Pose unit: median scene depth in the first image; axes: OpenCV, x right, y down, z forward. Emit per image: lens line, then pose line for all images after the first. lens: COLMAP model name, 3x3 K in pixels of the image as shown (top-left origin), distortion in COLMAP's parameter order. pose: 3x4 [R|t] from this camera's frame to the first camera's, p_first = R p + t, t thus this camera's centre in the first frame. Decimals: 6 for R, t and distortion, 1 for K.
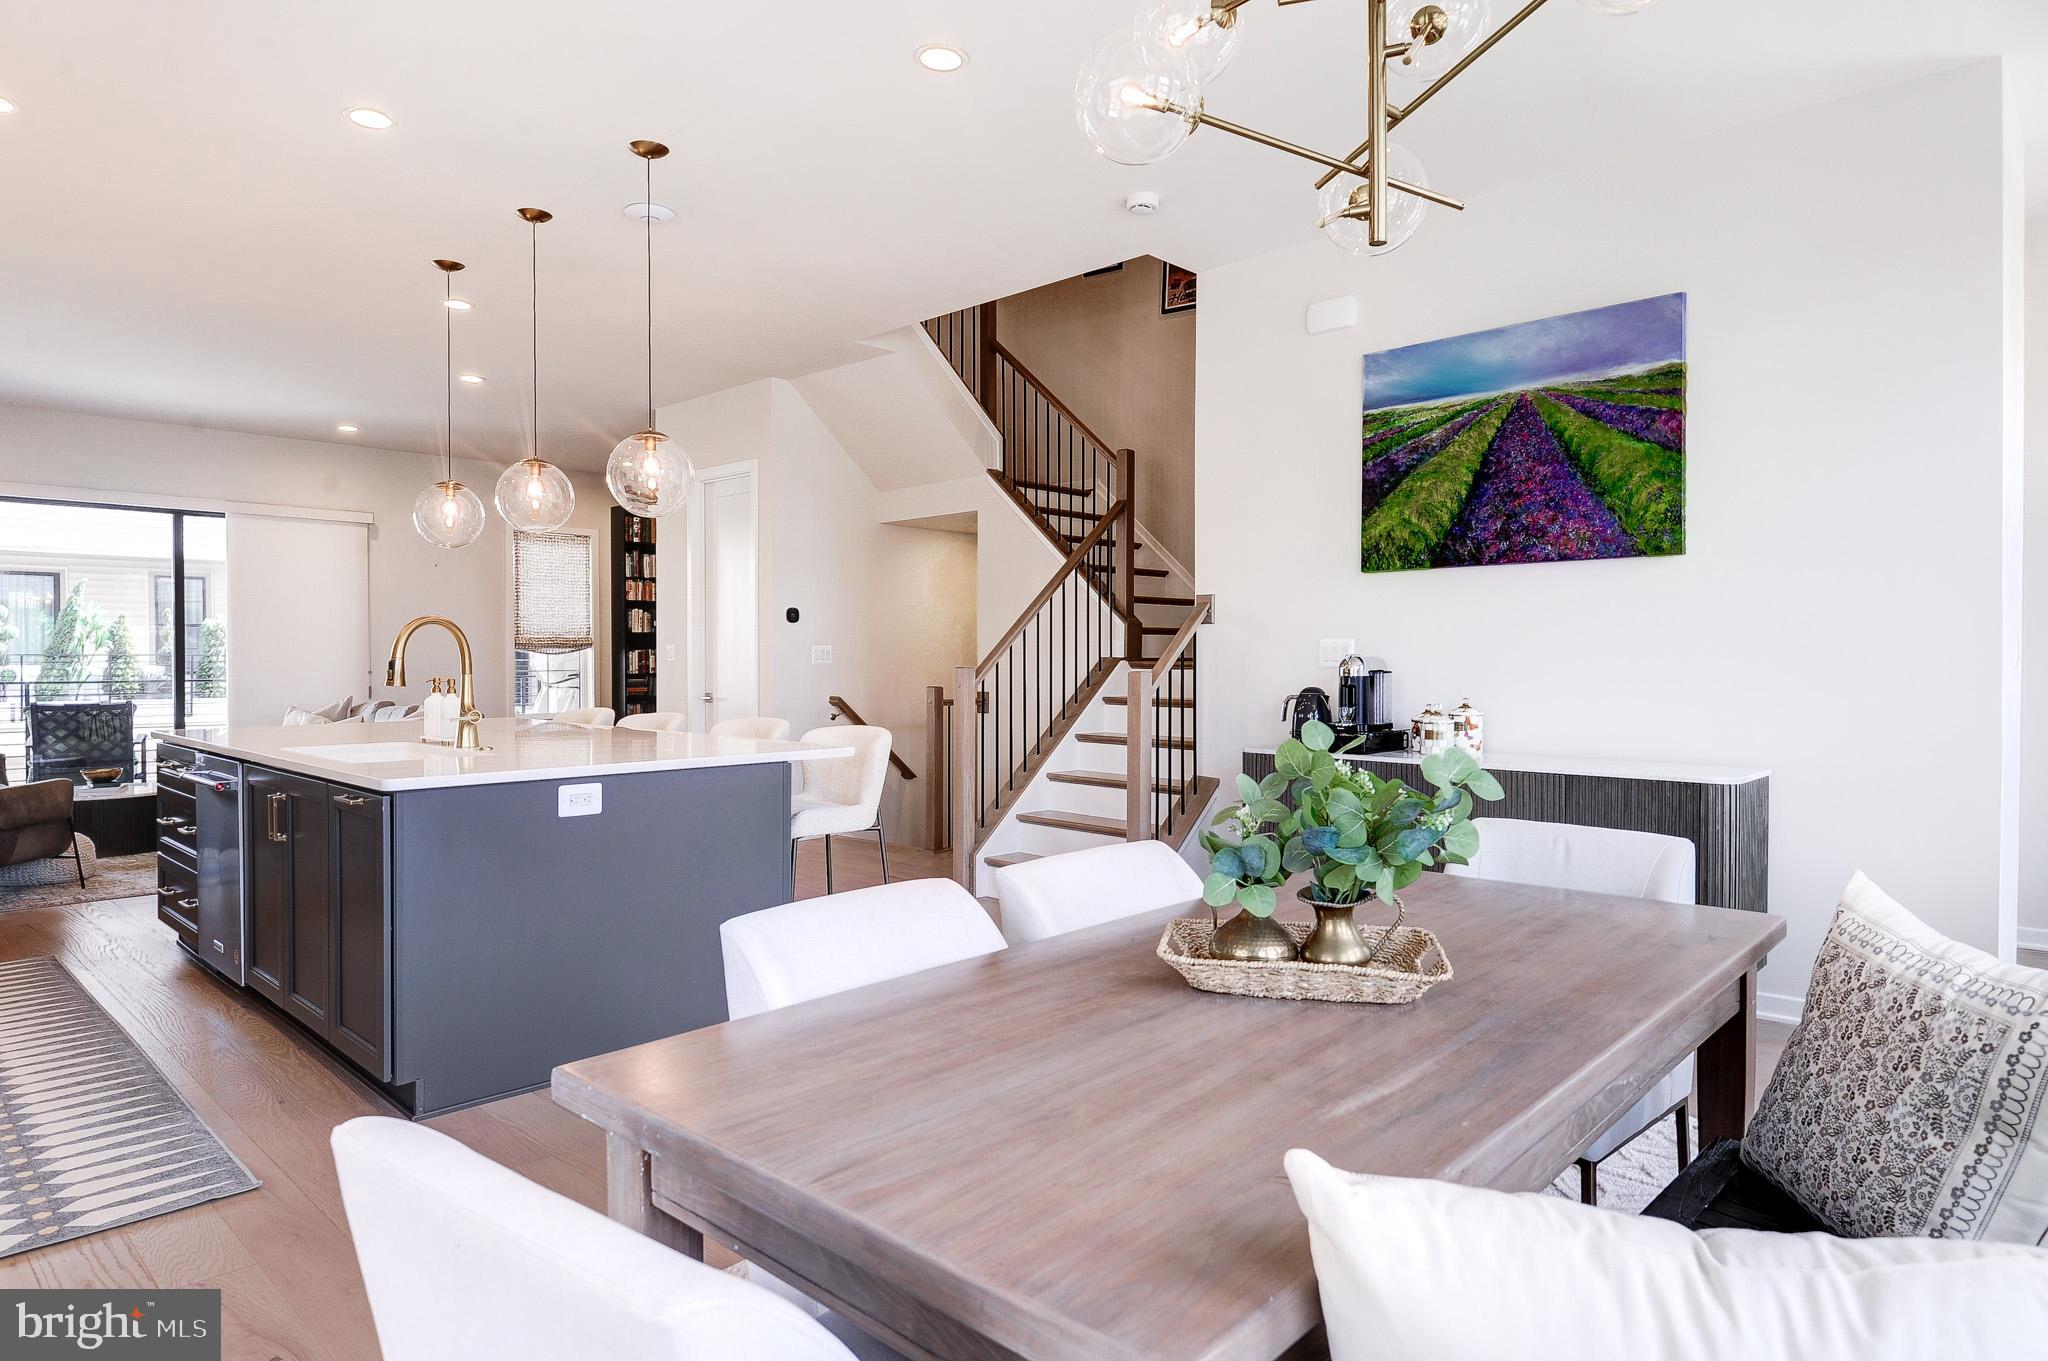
lens RADIAL K [[1263.3, 0, 1045.5], [0, 1263.3, 687.7], [0, 0, 1]] dist [0.005021, -0.009532]
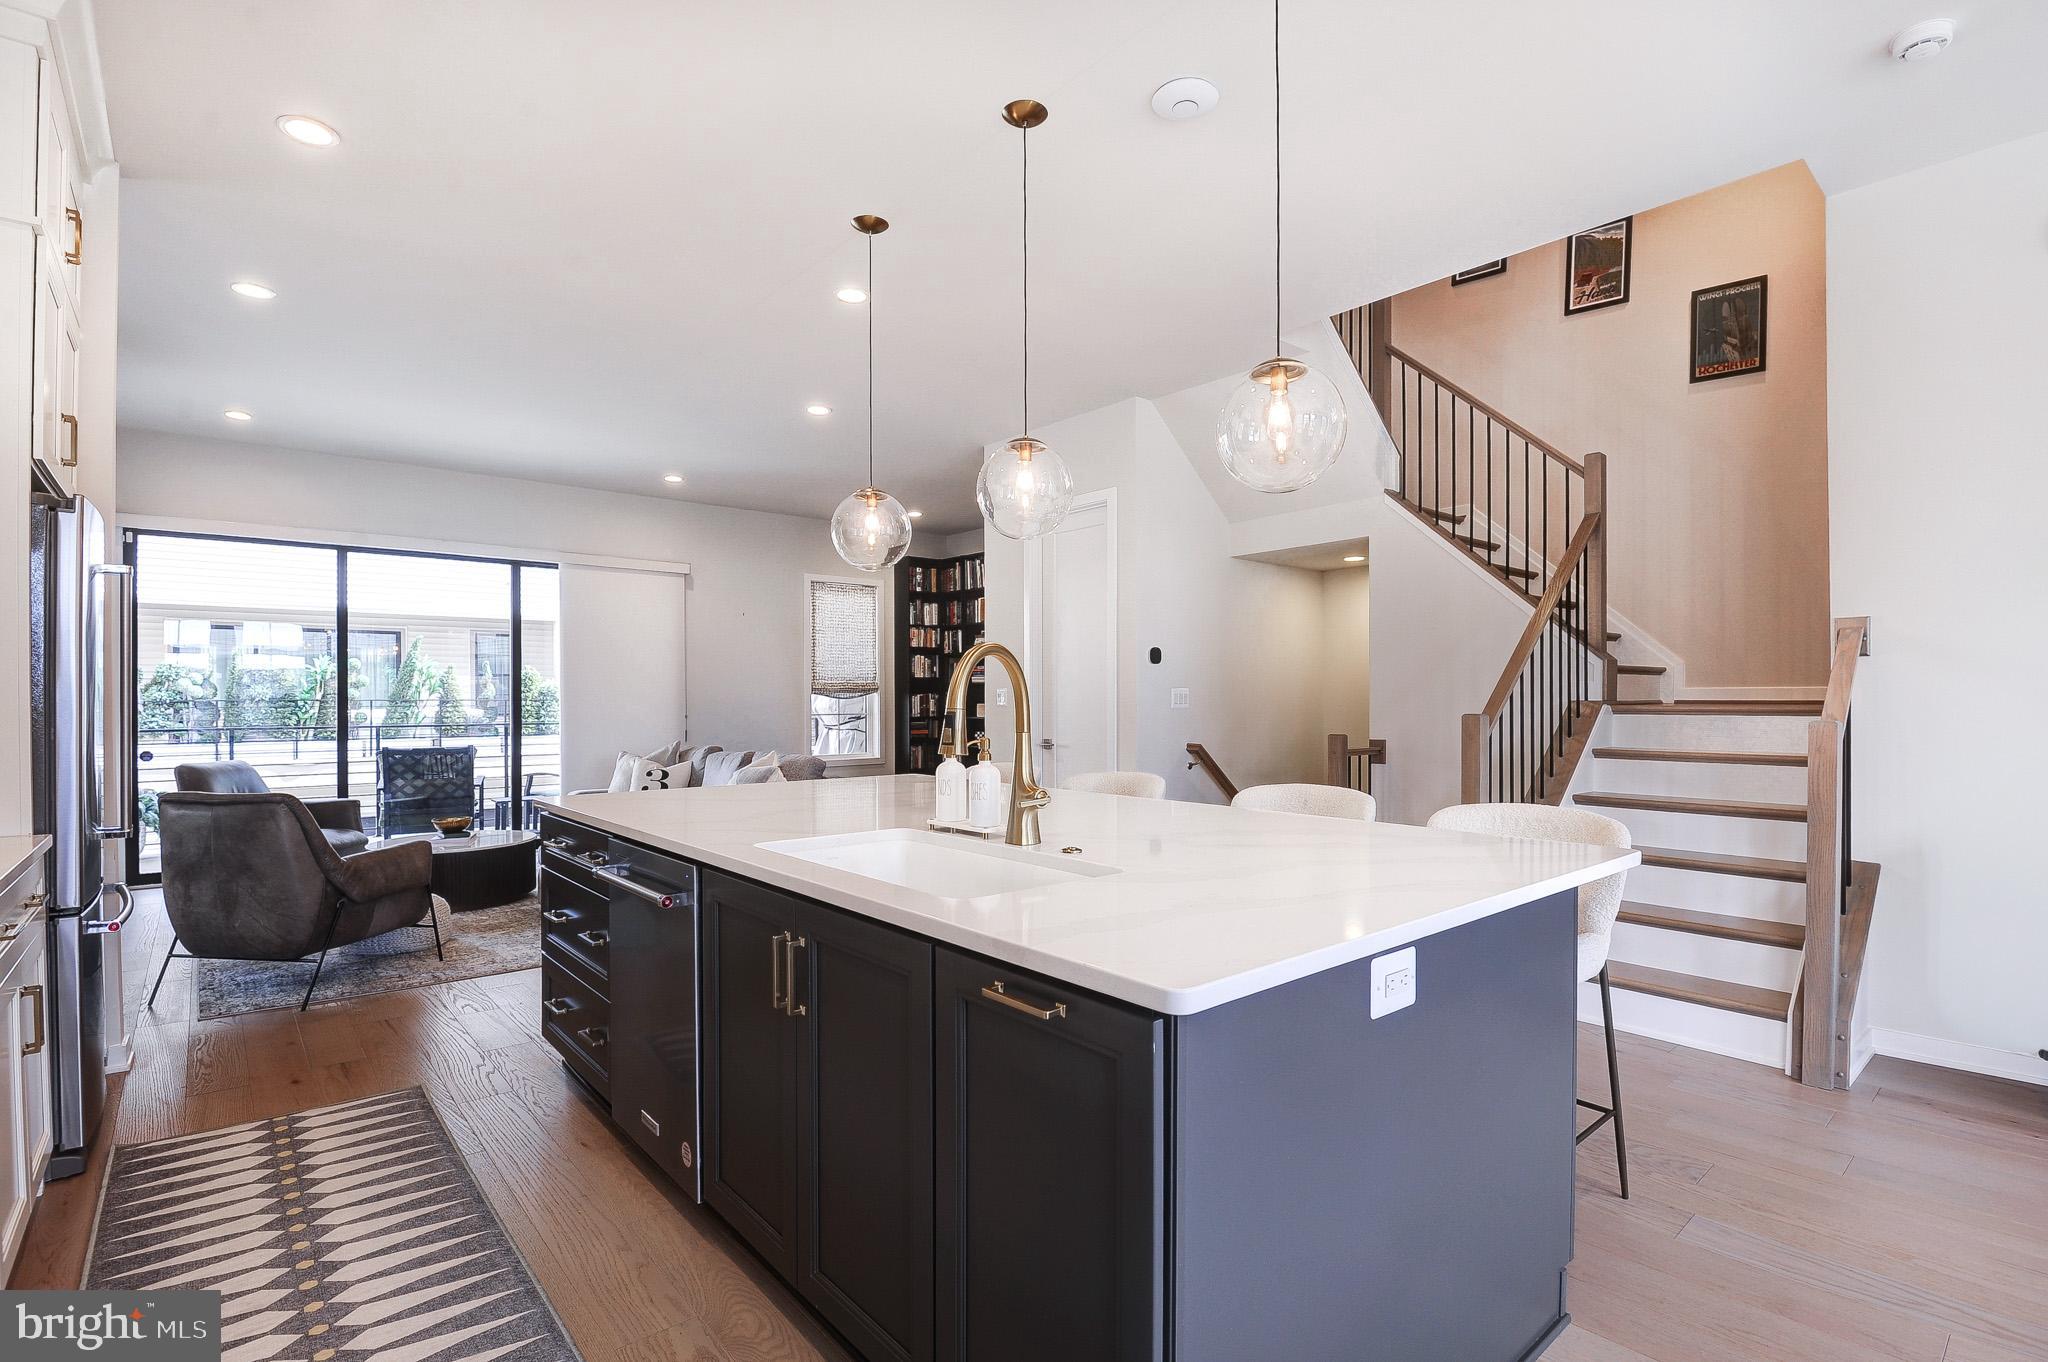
lens RADIAL K [[1007.5, 0, 1028.4], [0, 1007.5, 715.7], [0, 0, 1]] dist [0.012797, -0.009468]
pose [[0.994633, -0.001858, -0.103445, -0.210295], [0.001126, 0.999974, -0.007128, -0.008217], [0.103455, 0.006973, 0.994610, 0.252361]]
